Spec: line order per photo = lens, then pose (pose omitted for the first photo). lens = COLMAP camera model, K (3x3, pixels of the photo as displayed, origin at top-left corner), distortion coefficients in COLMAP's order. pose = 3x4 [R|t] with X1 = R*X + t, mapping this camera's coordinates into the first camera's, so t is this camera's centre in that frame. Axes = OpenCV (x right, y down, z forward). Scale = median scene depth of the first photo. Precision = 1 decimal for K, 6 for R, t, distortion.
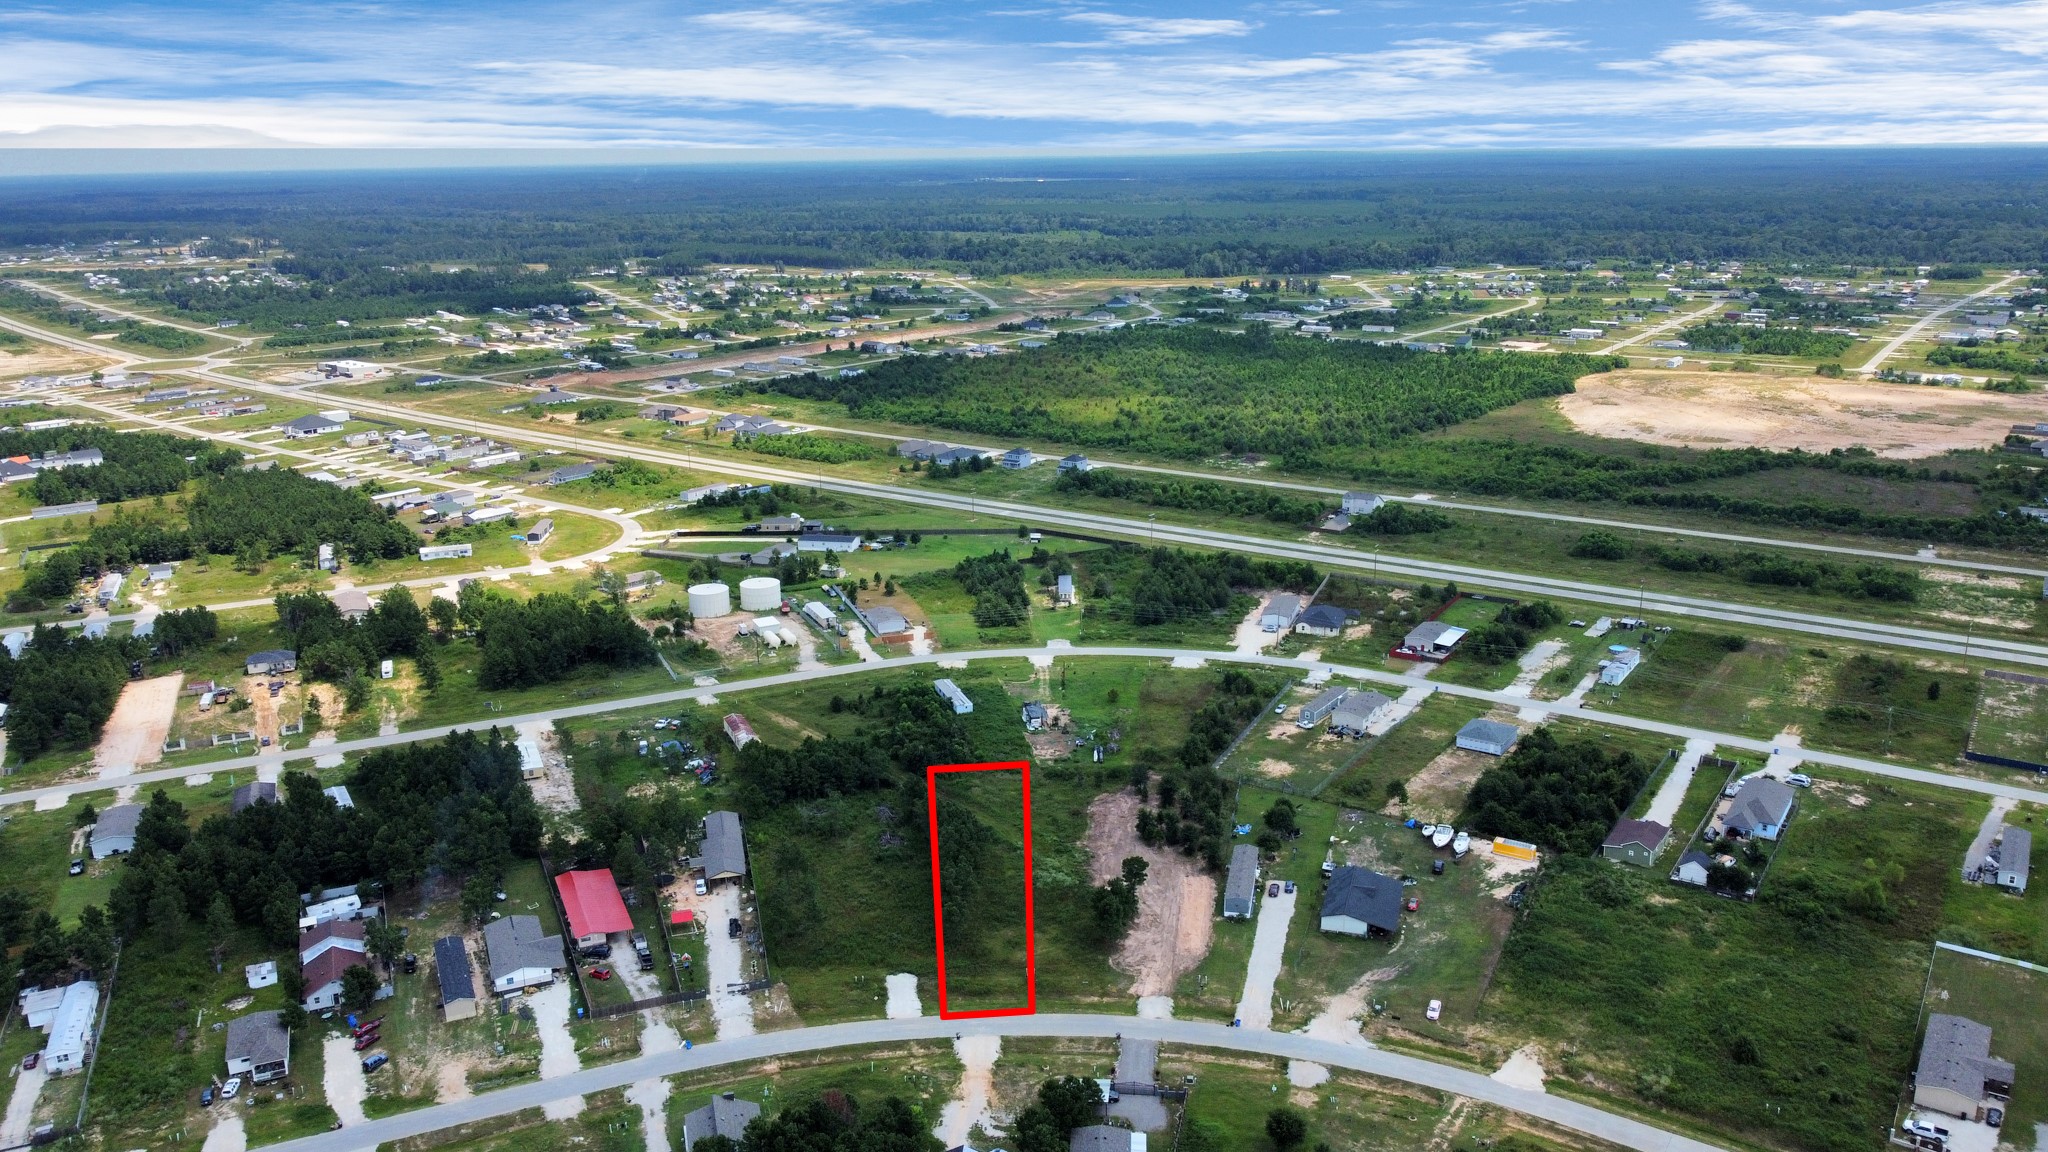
lens RADIAL K [[1555.8, 0, 1018.4], [0, 1555.8, 565.7], [0, 0, 1]] dist [-0.000132, -0.006185]
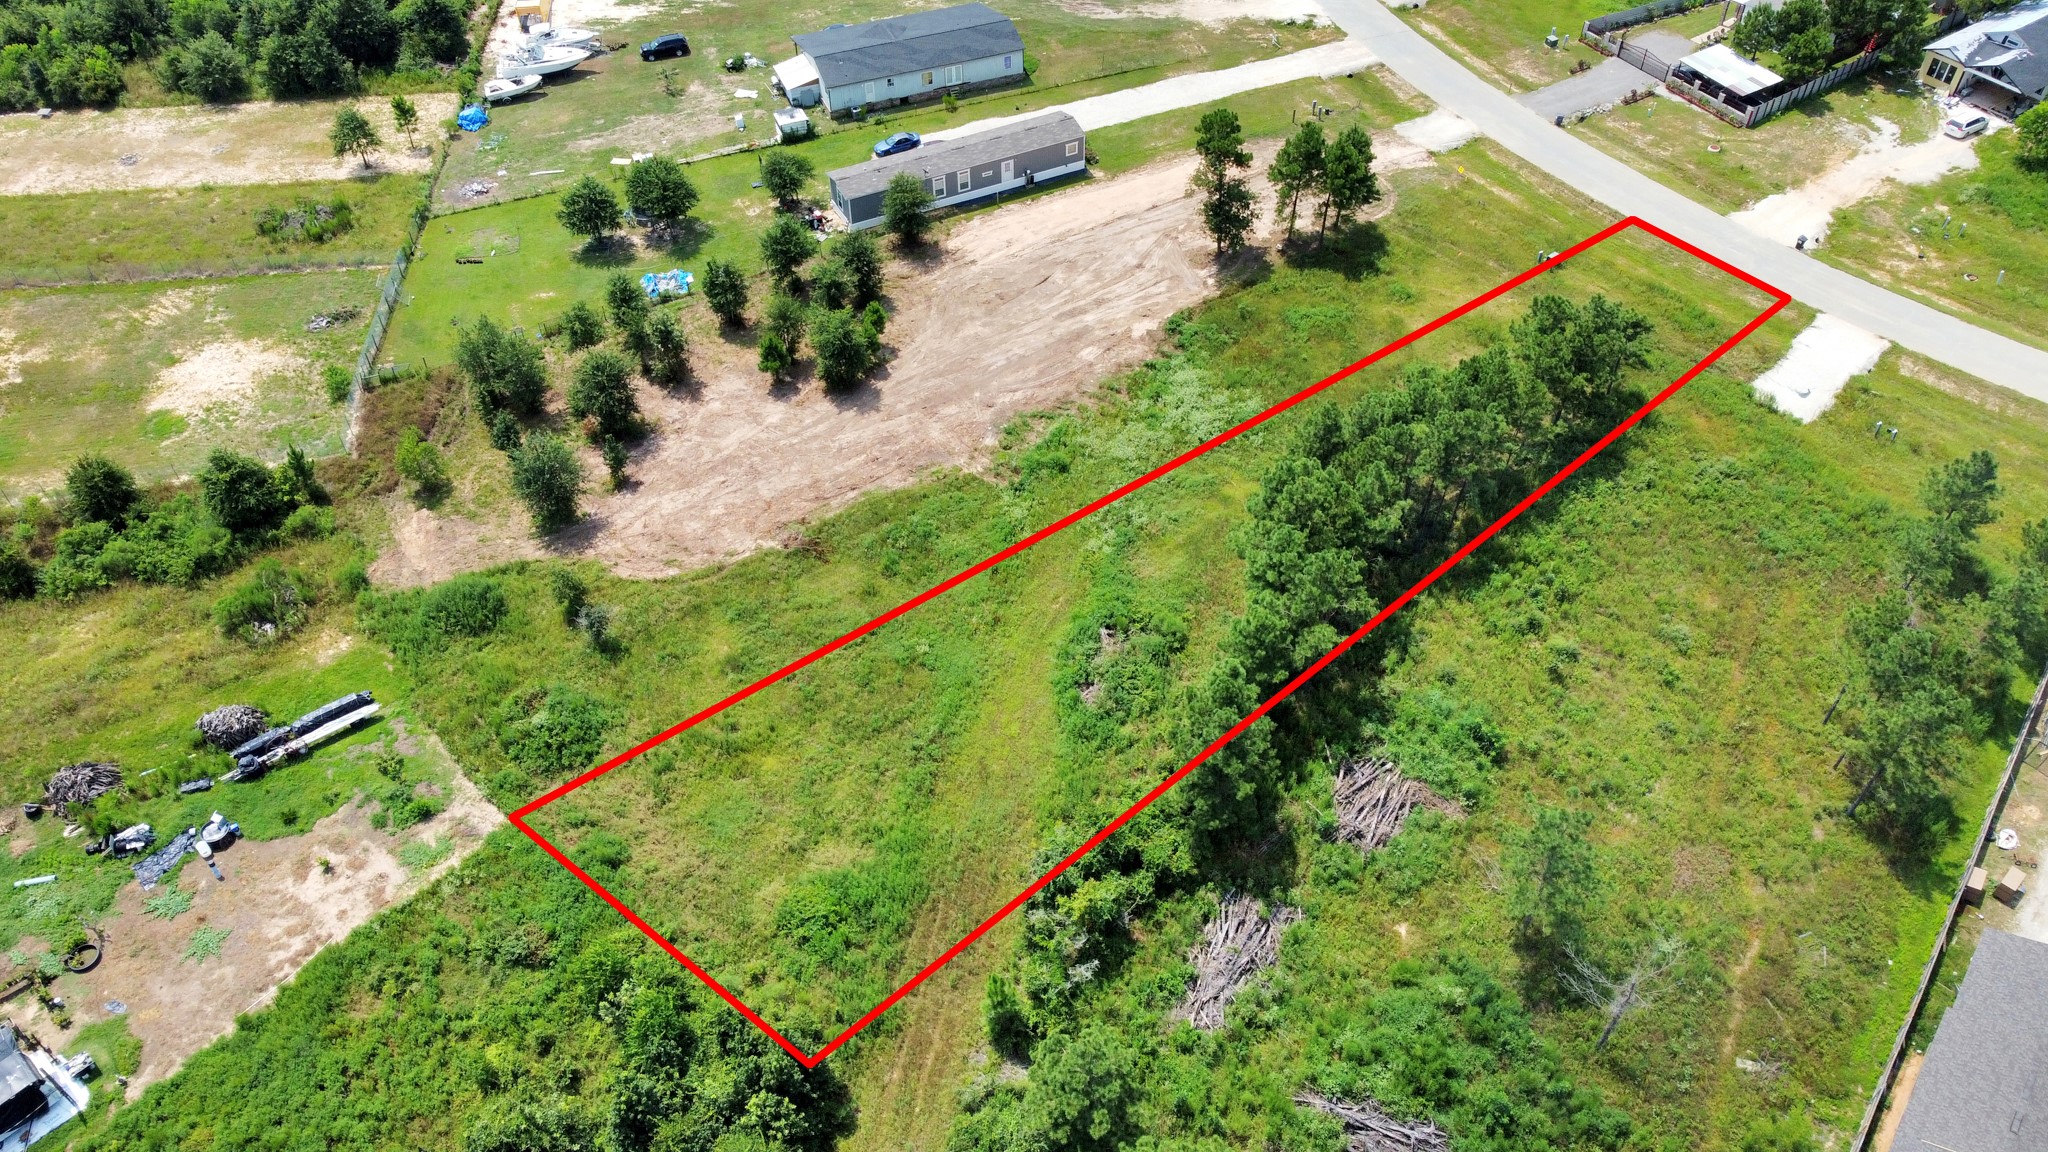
lens RADIAL K [[1555.8, 0, 1018.4], [0, 1555.8, 565.7], [0, 0, 1]] dist [-0.000132, -0.006185]
pose [[-0.625871, -0.537109, 0.565509, -0.200214], [0.224226, 0.570552, 0.790059, -0.095582], [-0.747000, 0.621276, -0.236658, 1.217322]]
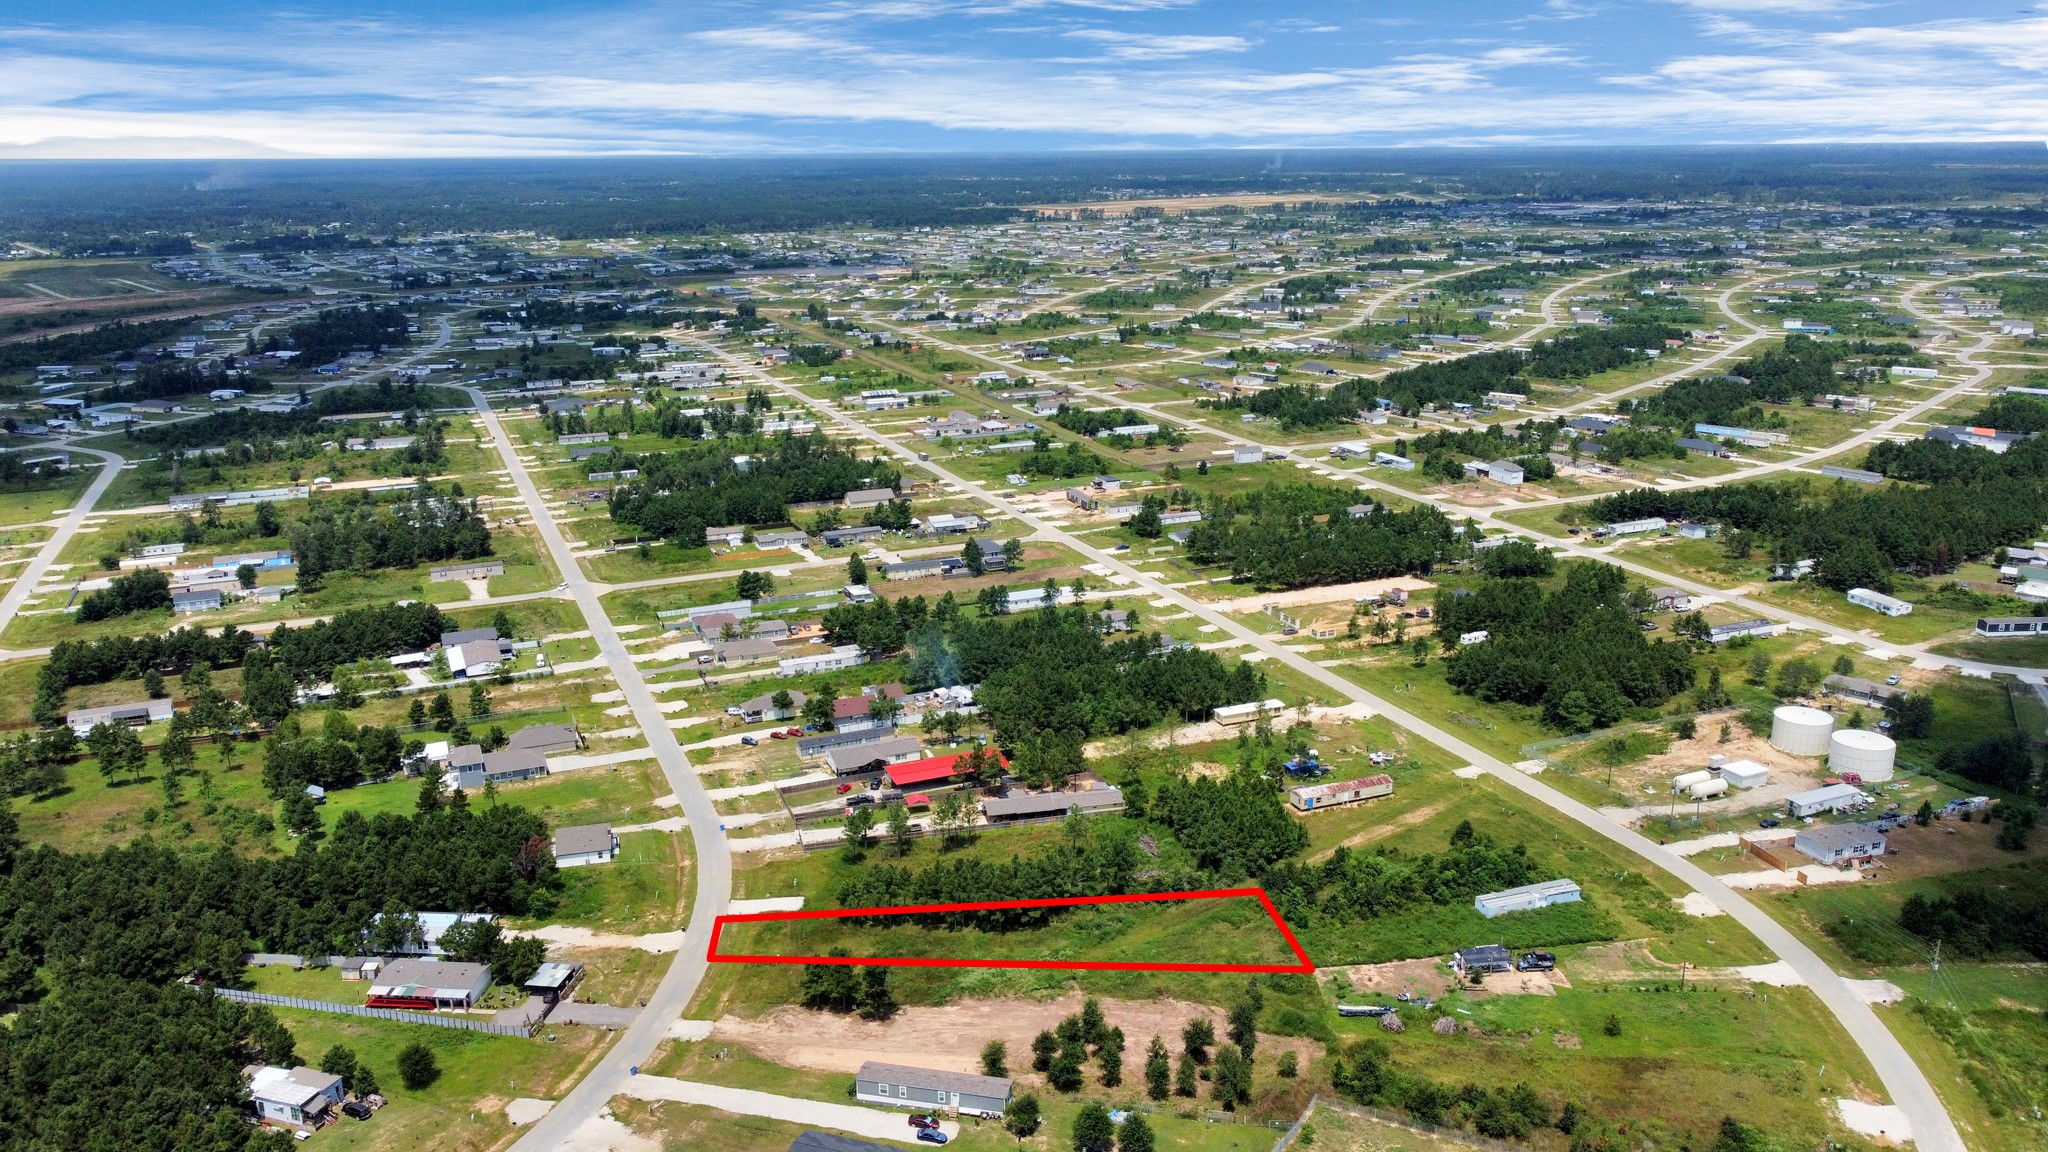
lens RADIAL K [[1555.8, 0, 1018.4], [0, 1555.8, 565.7], [0, 0, 1]] dist [-0.000132, -0.006185]
pose [[-0.016369, 0.279499, -0.960006, 0.849729], [-0.249190, 0.928699, 0.274633, -0.275213], [0.968316, 0.243720, 0.054446, 0.972762]]
